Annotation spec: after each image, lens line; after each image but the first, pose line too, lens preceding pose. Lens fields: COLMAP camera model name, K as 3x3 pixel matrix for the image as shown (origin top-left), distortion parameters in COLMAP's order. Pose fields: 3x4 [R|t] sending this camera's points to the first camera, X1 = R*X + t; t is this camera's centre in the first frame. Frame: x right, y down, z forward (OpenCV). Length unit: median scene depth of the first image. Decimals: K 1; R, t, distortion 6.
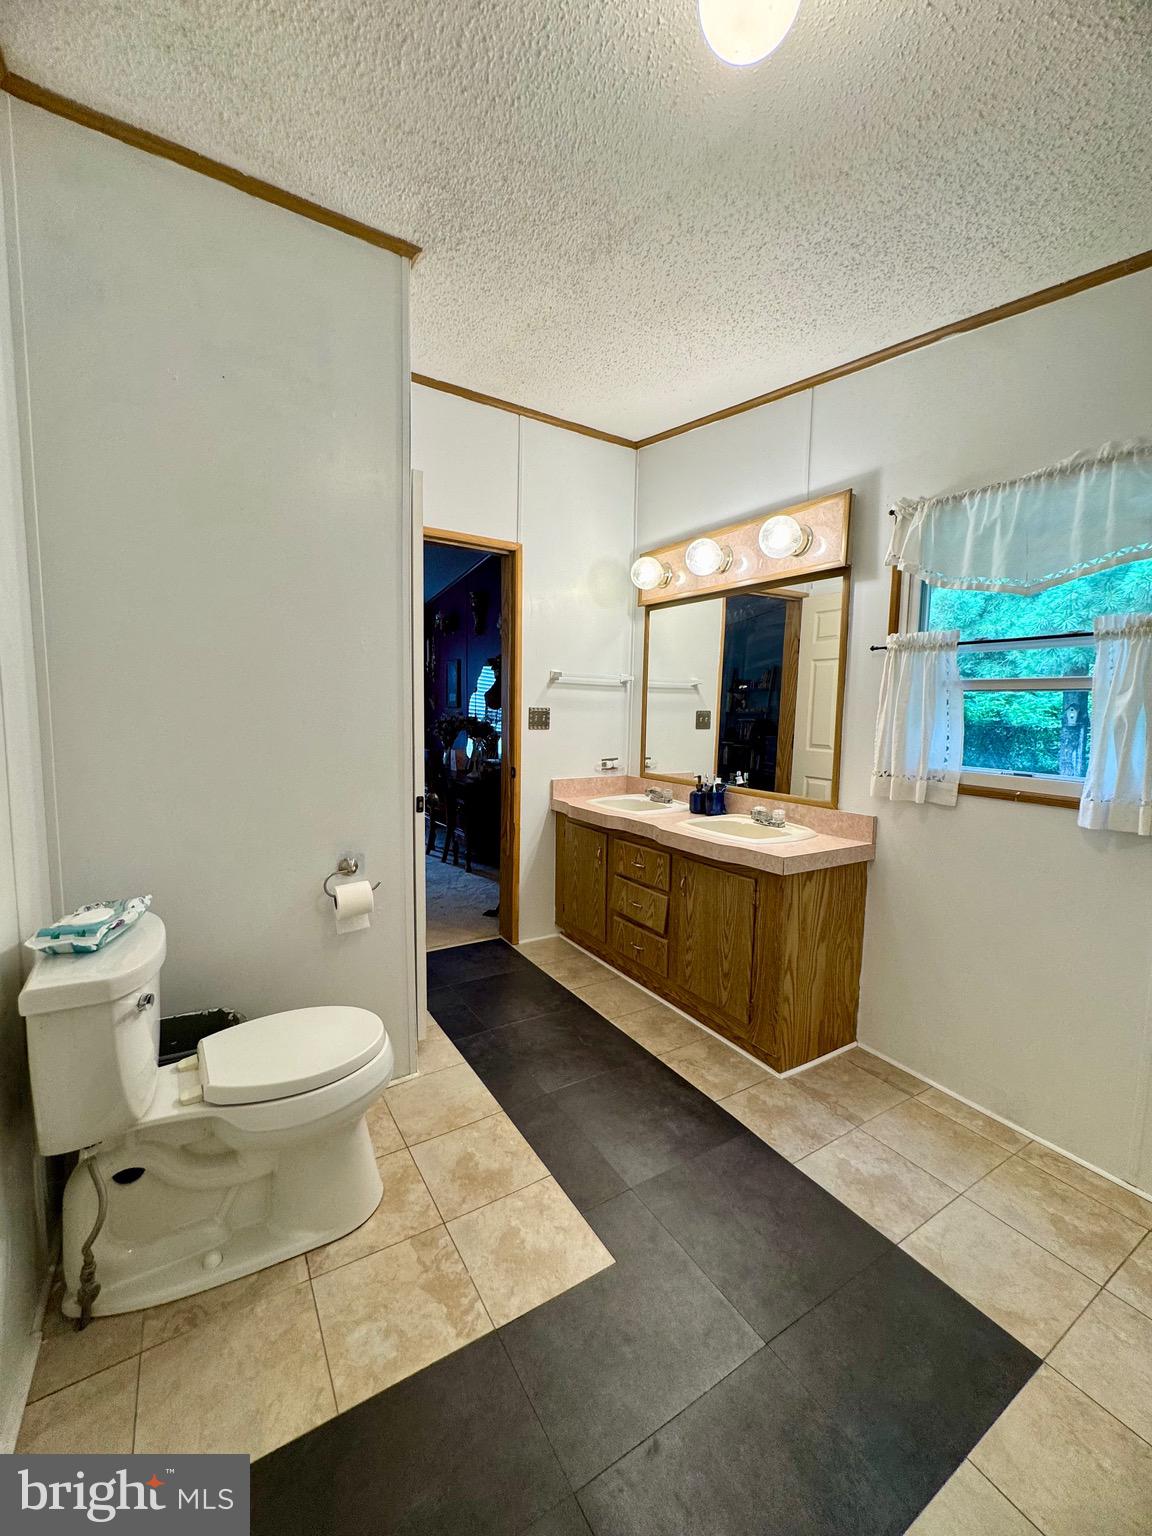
lens RADIAL K [[616.6, 0, 574.3], [0, 616.6, 768.7], [0, 0, 1]] dist [-0.002938, 0.000492]
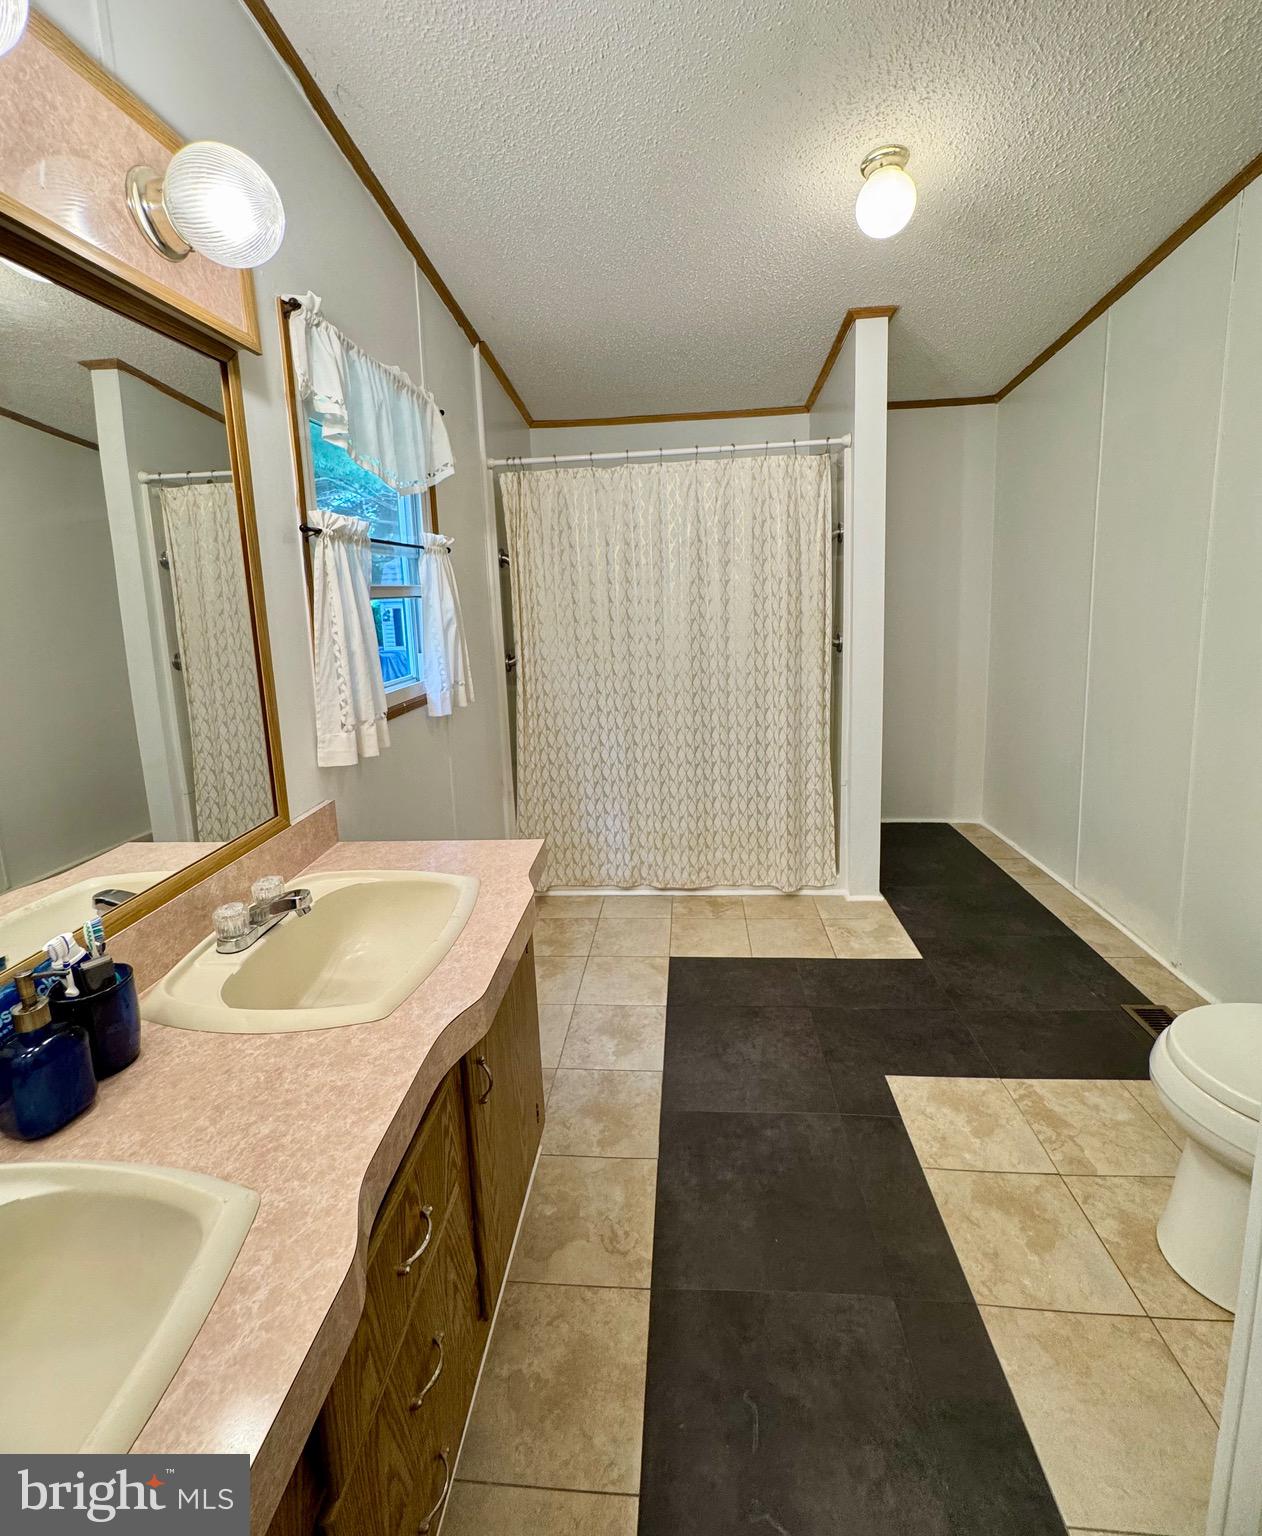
lens RADIAL K [[658.1, 0, 644.8], [0, 658.1, 684.1], [0, 0, 1]] dist [0.000825, 0.000173]
pose [[-0.805349, -0.082096, 0.587089, -0.194916], [0.071744, 0.969586, 0.233998, -0.217300], [-0.588443, 0.230570, -0.774966, 1.664687]]
